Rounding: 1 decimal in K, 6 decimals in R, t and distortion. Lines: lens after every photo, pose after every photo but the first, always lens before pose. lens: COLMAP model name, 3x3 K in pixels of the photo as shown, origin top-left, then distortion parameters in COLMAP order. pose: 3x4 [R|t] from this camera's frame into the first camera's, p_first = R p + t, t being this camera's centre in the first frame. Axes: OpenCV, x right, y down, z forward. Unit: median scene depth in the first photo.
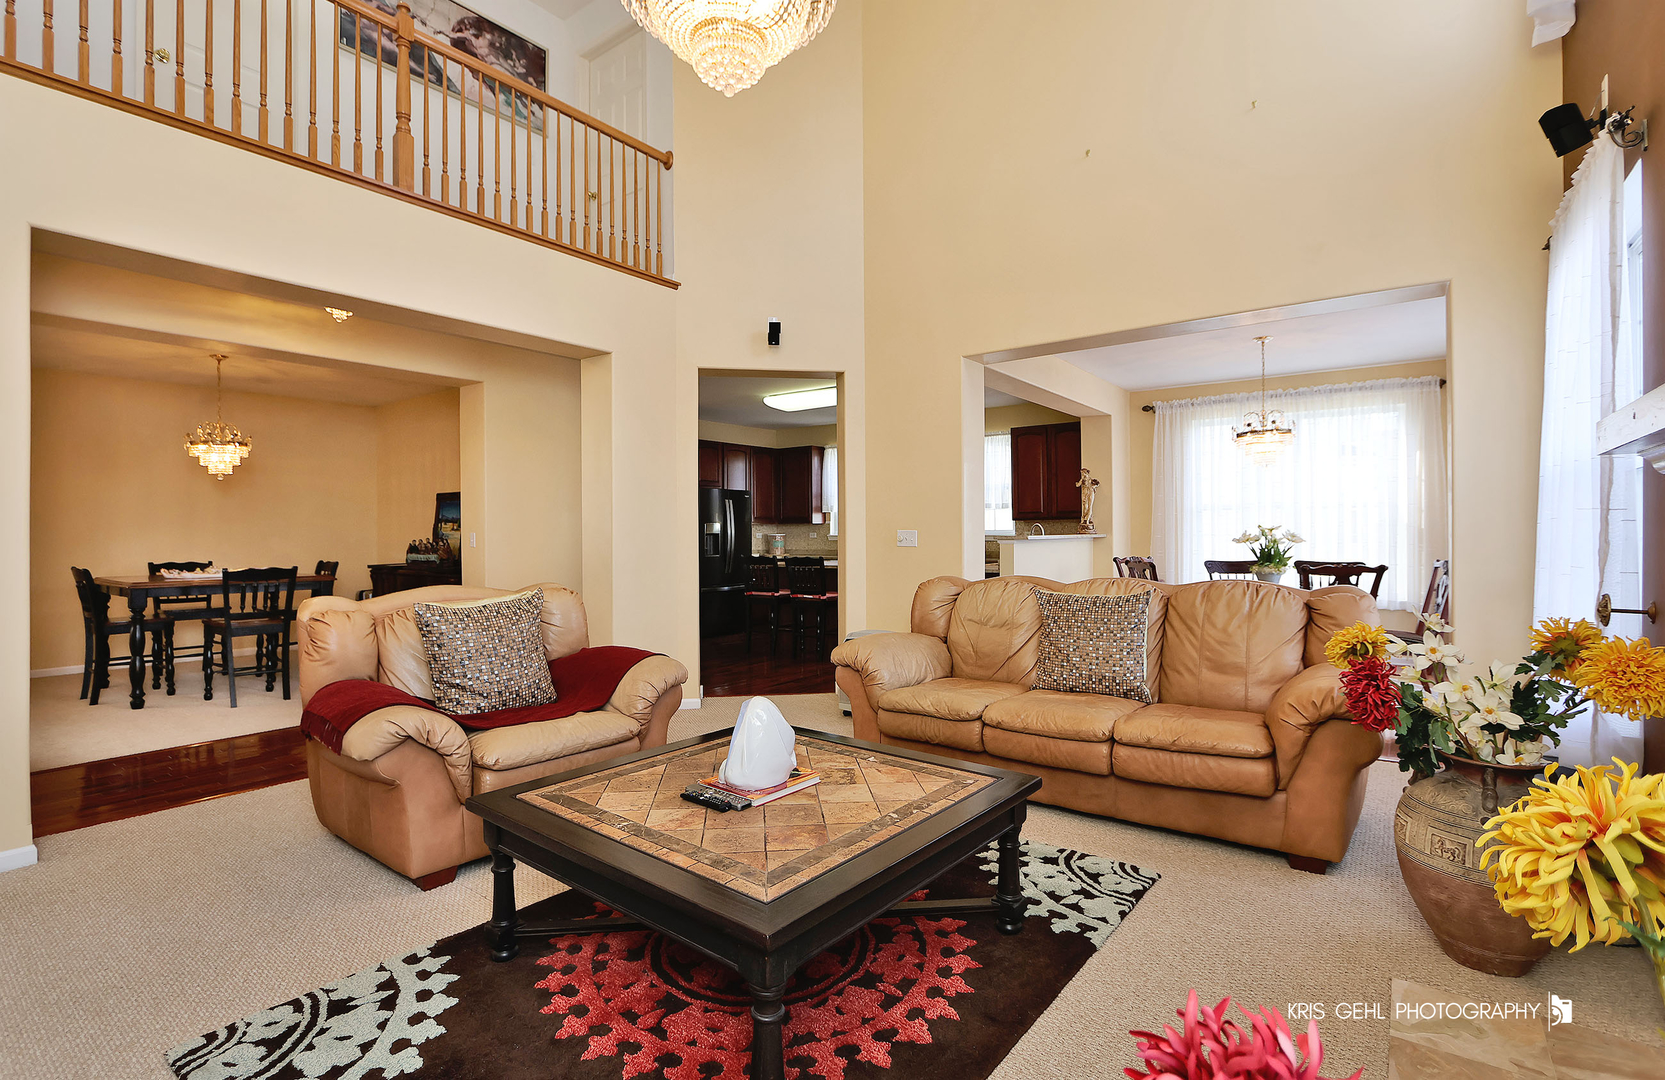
lens RADIAL K [[790.0, 0, 827.0], [0, 790.0, 532.9], [0, 0, 1]] dist [-0.013690, 0.000165]
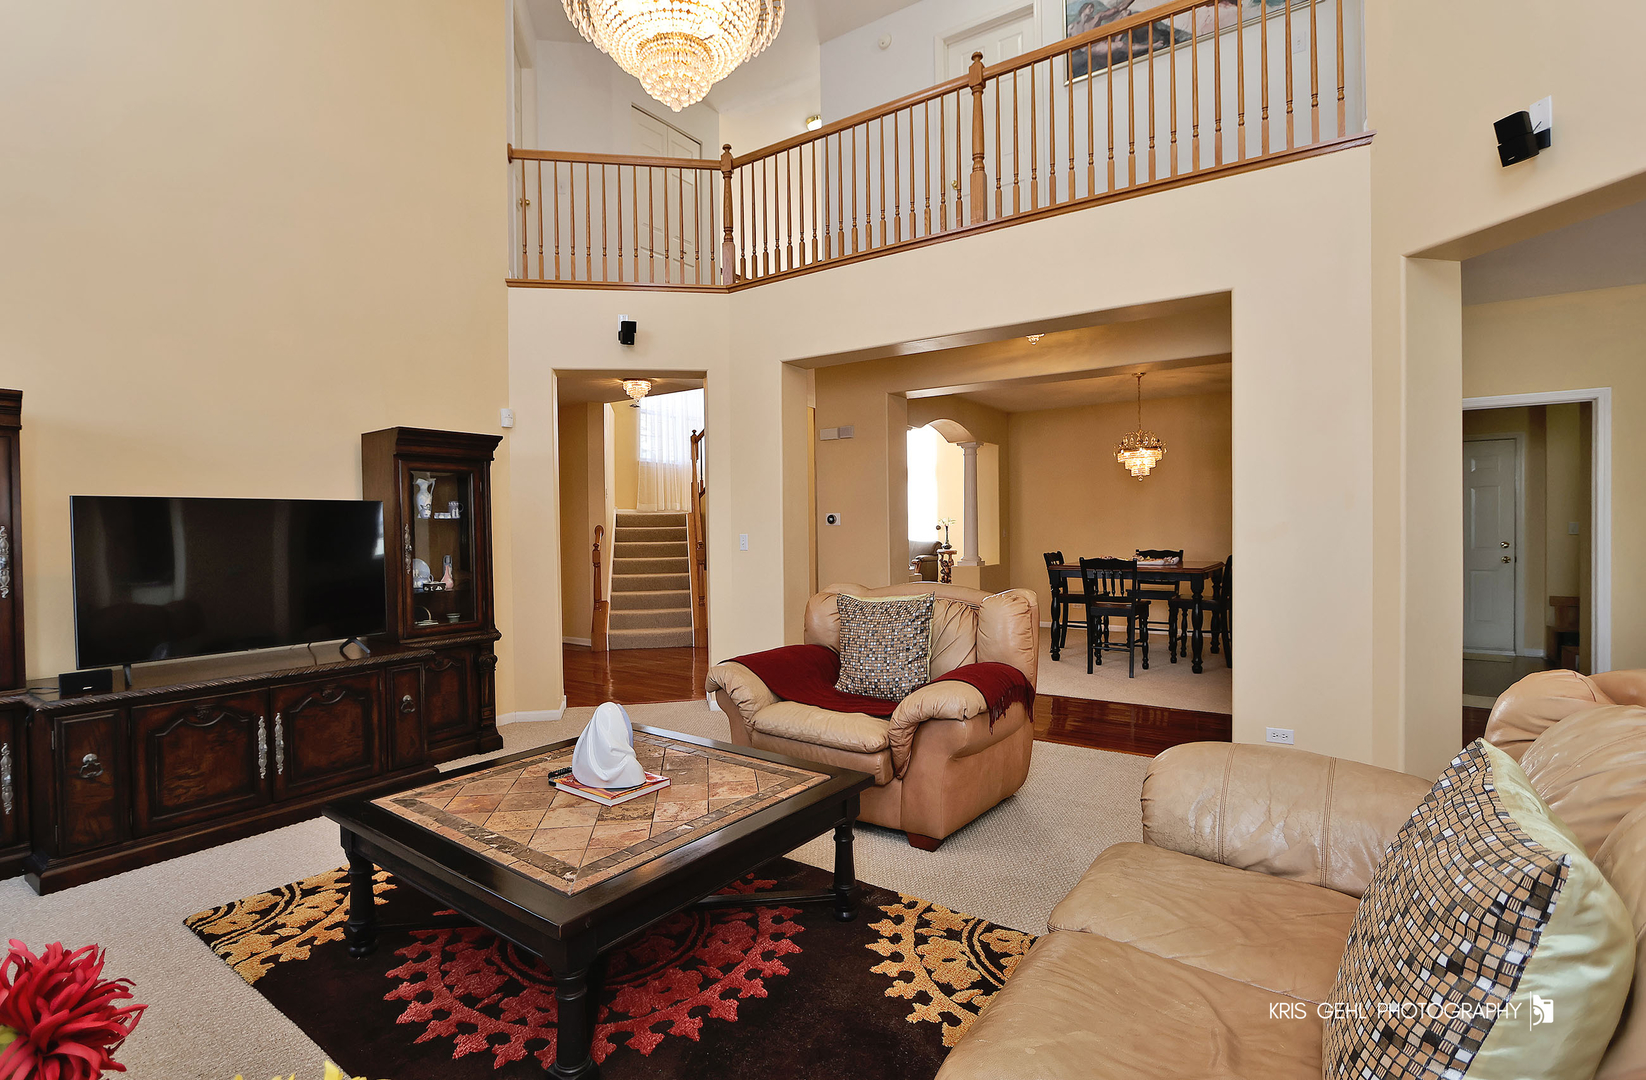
lens RADIAL K [[794.8, 0, 823.0], [0, 794.8, 540.0], [0, 0, 1]] dist [-0.012259, -0.000325]
pose [[0.026932, 0.025370, -0.999315, 0.548590], [0.009934, 0.999622, 0.025645, -0.020665], [0.999588, -0.010618, 0.026669, 0.701732]]
